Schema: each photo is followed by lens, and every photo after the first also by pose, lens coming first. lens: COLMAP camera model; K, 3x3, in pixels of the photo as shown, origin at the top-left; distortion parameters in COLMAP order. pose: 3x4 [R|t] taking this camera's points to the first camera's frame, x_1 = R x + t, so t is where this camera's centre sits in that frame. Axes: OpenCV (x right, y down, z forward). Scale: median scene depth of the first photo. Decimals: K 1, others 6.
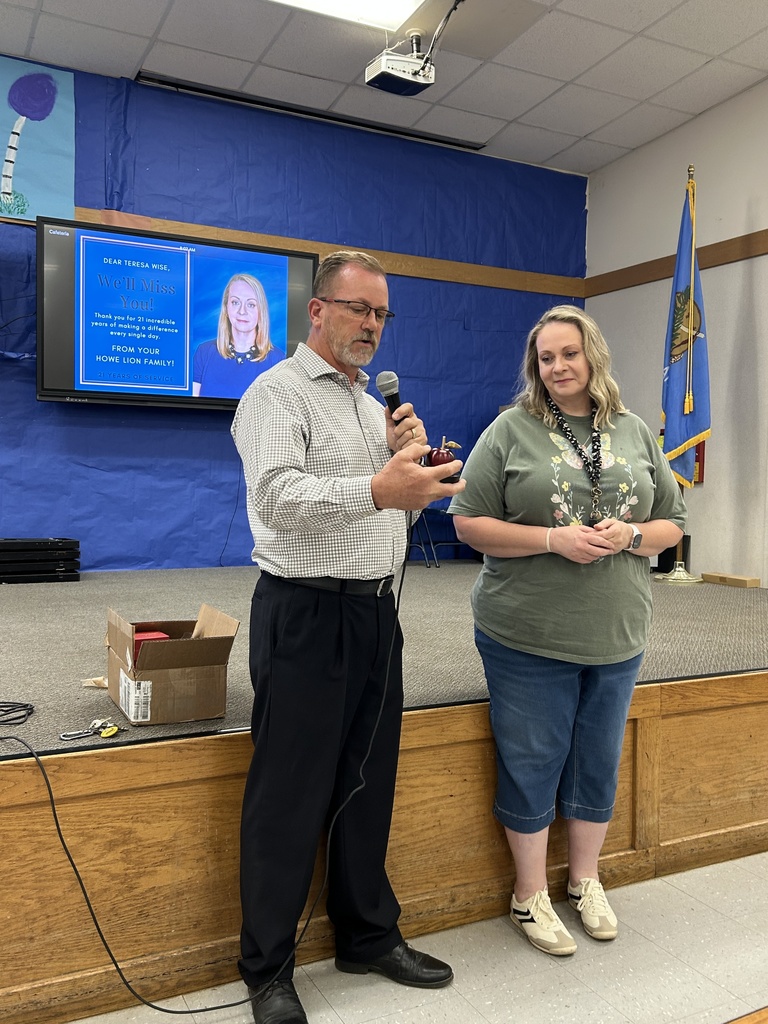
lens RADIAL K [[921.5, 0, 389.2], [0, 921.5, 519.6], [0, 0, 1]] dist [0.021531, -0.015619]
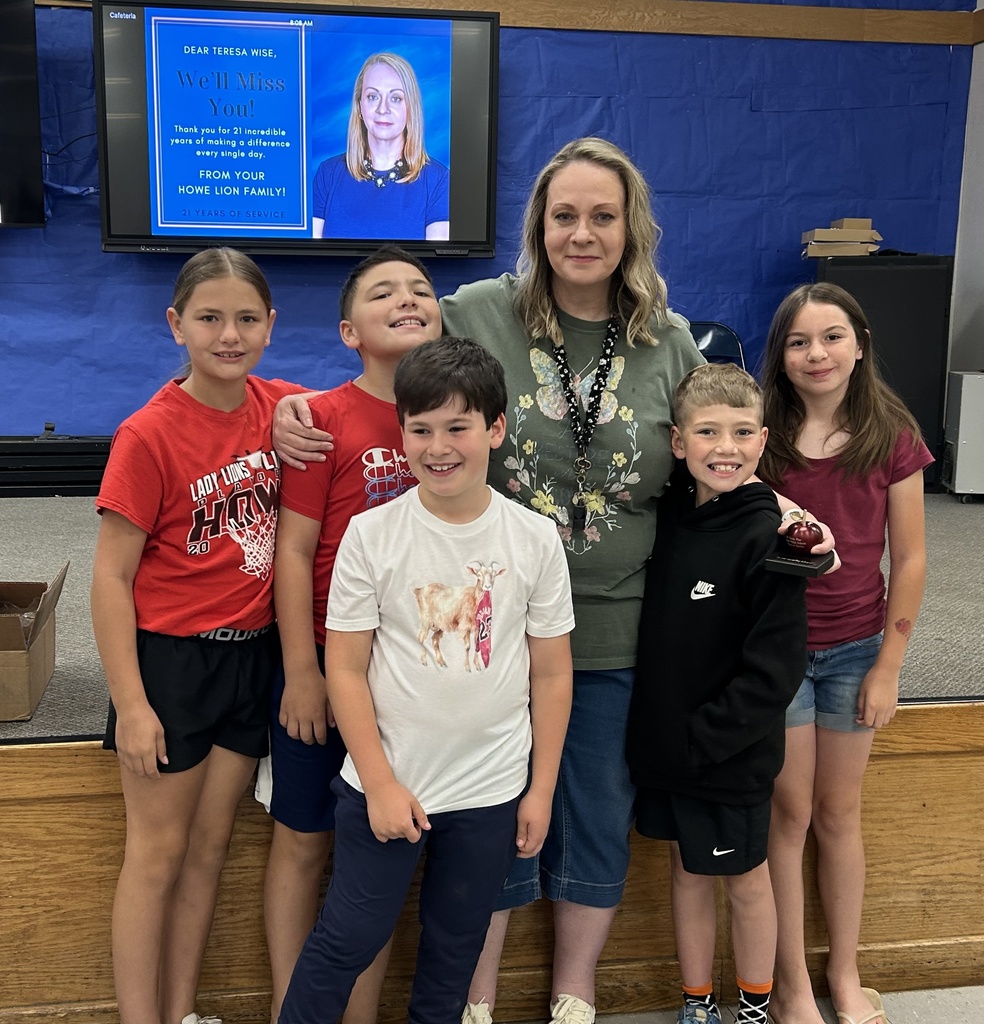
lens RADIAL K [[1329.9, 0, 493.2], [0, 1329.9, 511.0], [0, 0, 1]] dist [0.032825, 0.000000]
pose [[0.950438, 0.035832, -0.308844, 0.246251], [-0.003643, 0.994552, 0.104178, -0.032868], [0.310894, -0.097890, 0.945390, 0.057542]]
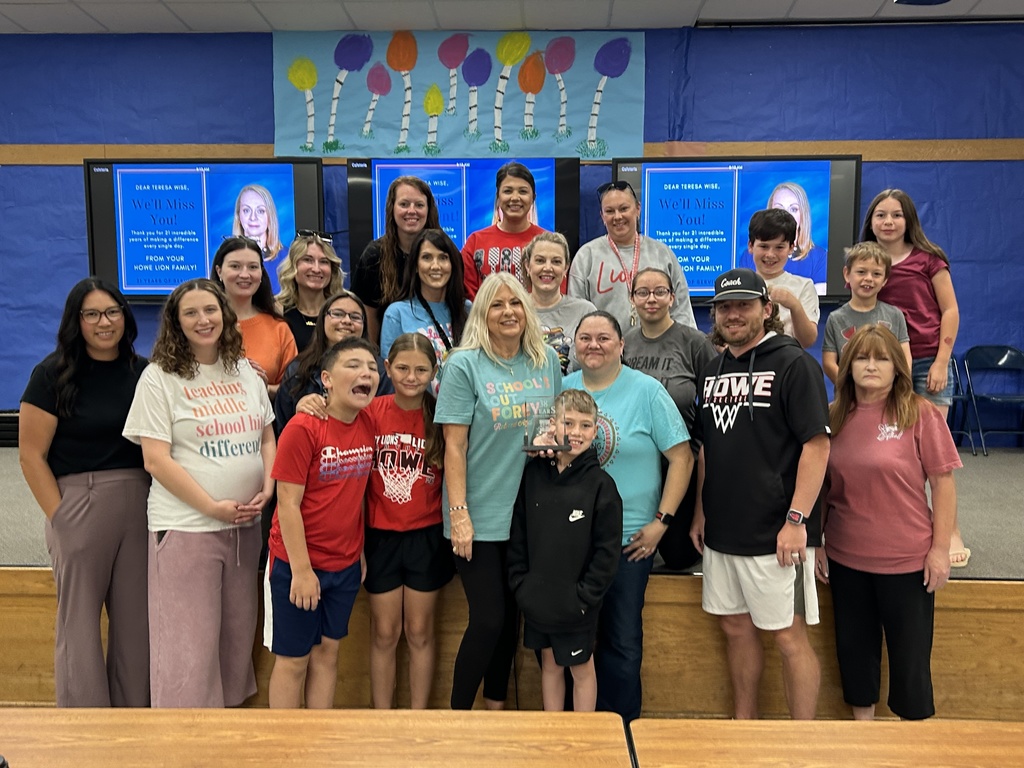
lens RADIAL K [[1030.9, 0, 505.6], [0, 1030.9, 393.7], [0, 0, 1]] dist [0.043313, 0.000000]
pose [[0.856442, 0.023029, -0.515729, 0.209153], [-0.006840, 0.999423, 0.033268, -0.053632], [0.516197, -0.024965, 0.856106, -0.258591]]
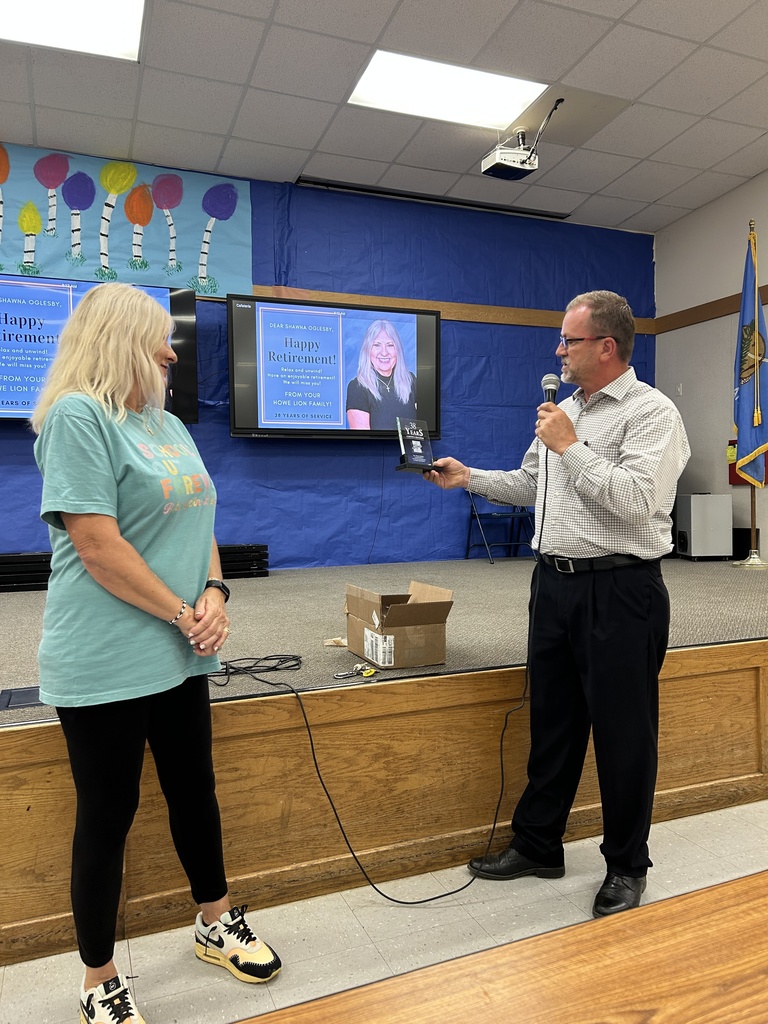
lens RADIAL K [[782.4, 0, 378.1], [0, 782.4, 518.7], [0, 0, 1]] dist [0.037269, -0.035995]
pose [[0.995550, -0.031956, -0.088645, -0.080538], [0.030095, 0.999299, -0.022259, 0.014066], [0.089295, 0.019493, 0.995814, -0.059523]]
